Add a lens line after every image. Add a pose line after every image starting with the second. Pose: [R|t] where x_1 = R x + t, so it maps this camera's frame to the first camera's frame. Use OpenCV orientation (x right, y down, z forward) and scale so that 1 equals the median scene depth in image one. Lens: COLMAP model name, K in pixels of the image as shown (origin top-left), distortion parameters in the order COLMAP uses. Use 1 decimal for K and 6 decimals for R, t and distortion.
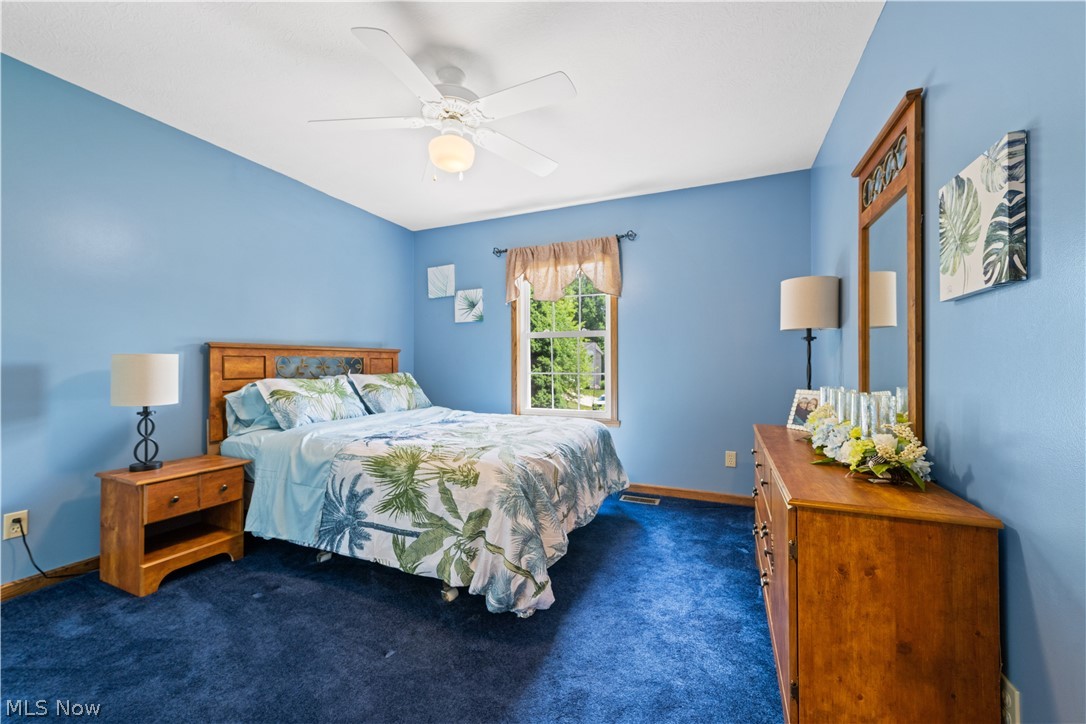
lens RADIAL K [[427.1, 0, 543.3], [0, 427.1, 361.4], [0, 0, 1]] dist [0.005003, -0.001032]
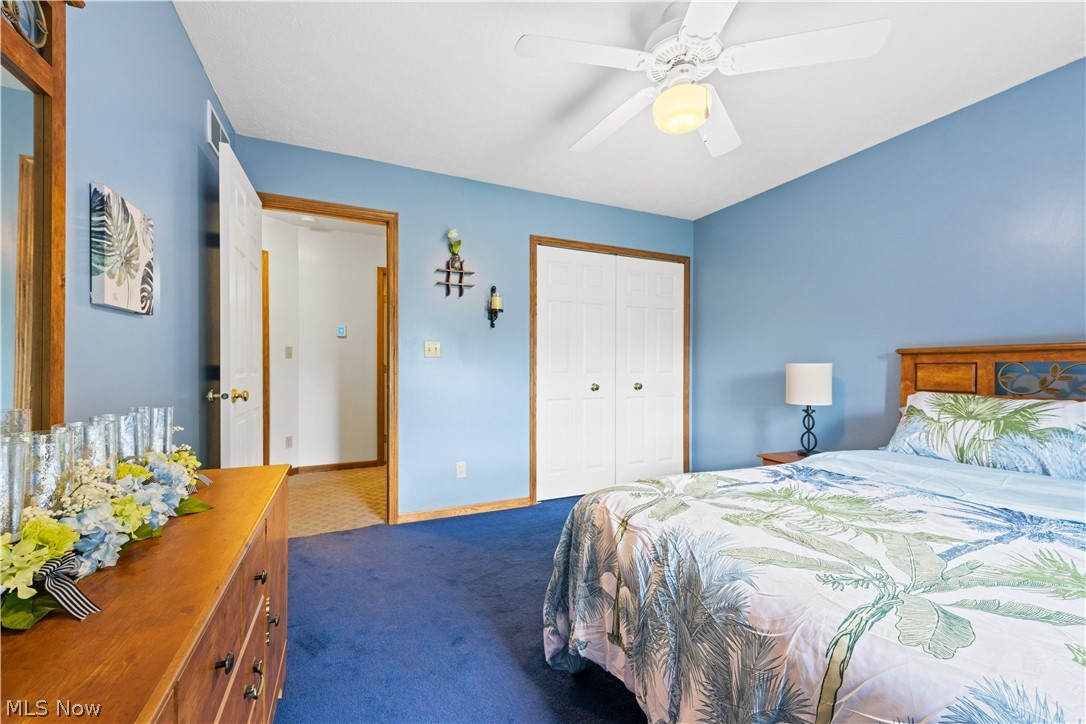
lens RADIAL K [[427.1, 0, 545.8], [0, 427.1, 366.3], [0, 0, 1]] dist [0.005003, -0.001032]
pose [[-0.665165, -0.010121, -0.746628, 0.516484], [-0.004133, 0.999943, -0.009872, 0.006012], [0.746685, -0.003480, -0.665168, 1.258624]]
